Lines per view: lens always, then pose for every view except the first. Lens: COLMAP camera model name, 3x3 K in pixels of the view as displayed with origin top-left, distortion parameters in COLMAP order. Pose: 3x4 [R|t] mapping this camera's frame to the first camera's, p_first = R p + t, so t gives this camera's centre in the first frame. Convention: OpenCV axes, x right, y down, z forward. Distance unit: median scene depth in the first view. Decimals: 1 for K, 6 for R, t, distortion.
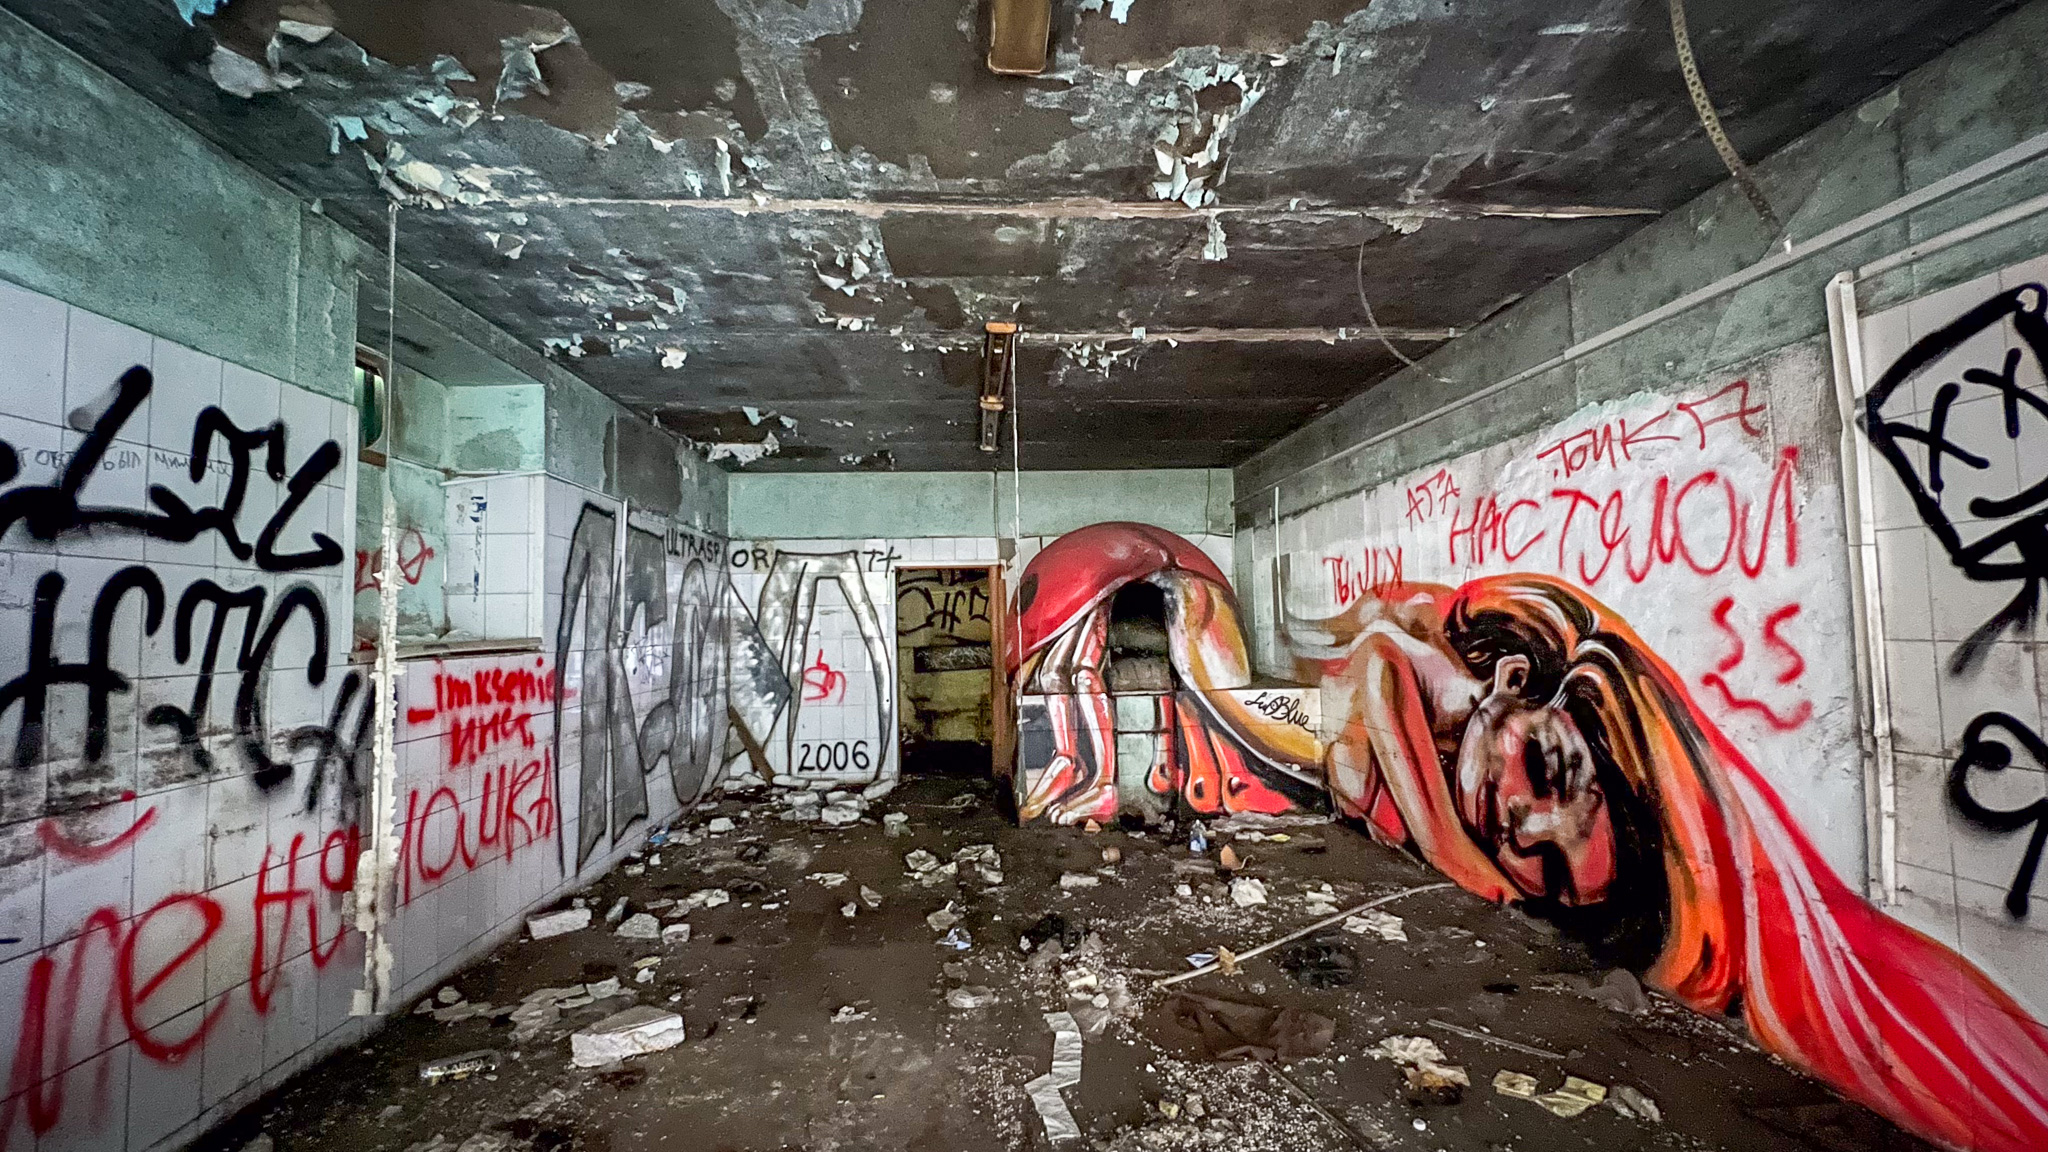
lens RADIAL K [[819.5, 0, 1015.4], [0, 819.5, 572.6], [0, 0, 1]] dist [-0.001904, 0.000366]
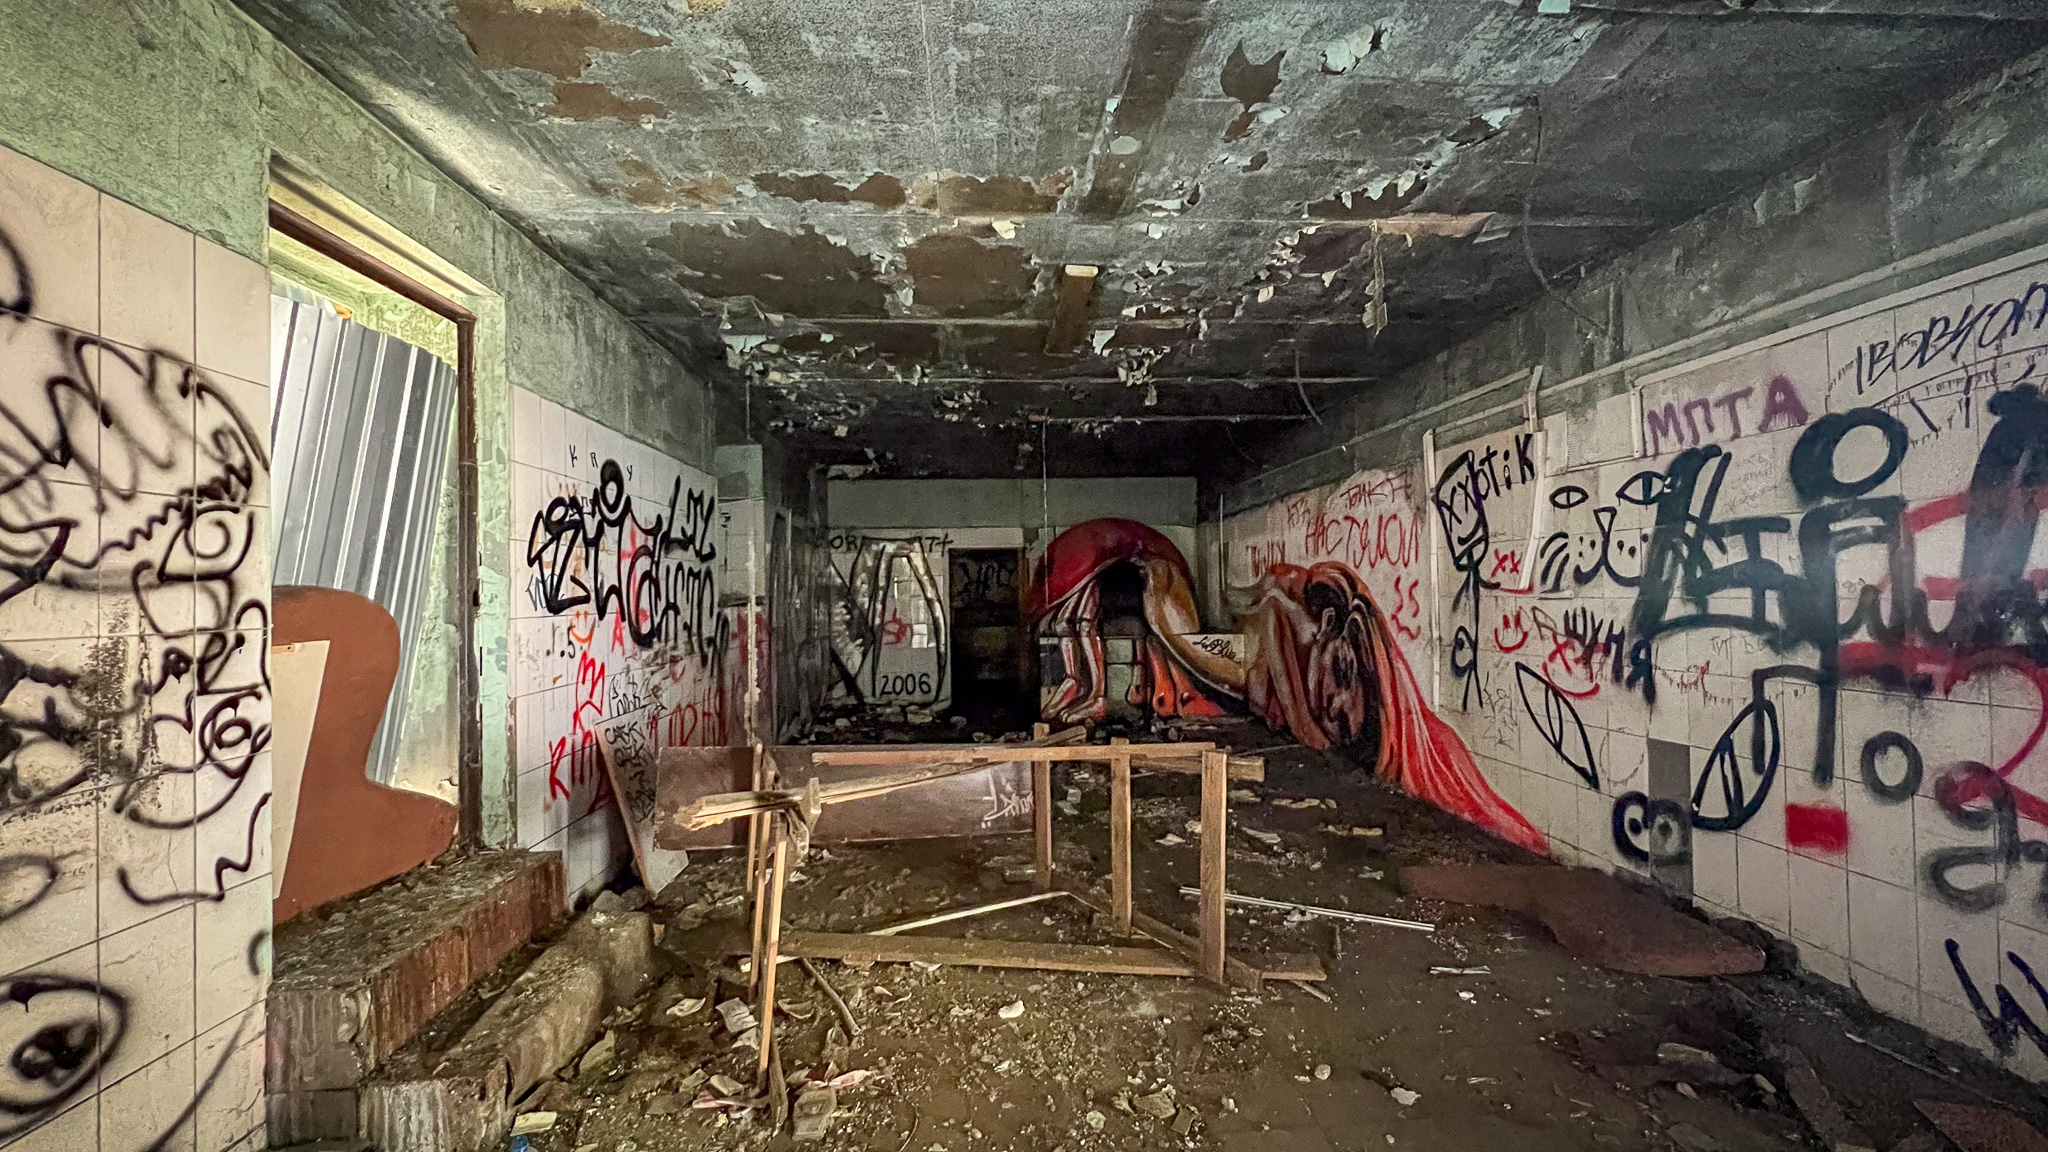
lens RADIAL K [[819.5, 0, 1021.7], [0, 819.5, 583.4], [0, 0, 1]] dist [-0.001904, 0.000366]
pose [[0.999991, 0.003482, 0.002559, -0.042080], [-0.003608, 0.998682, 0.051207, -0.030315], [-0.002378, -0.051216, 0.998685, -0.580068]]
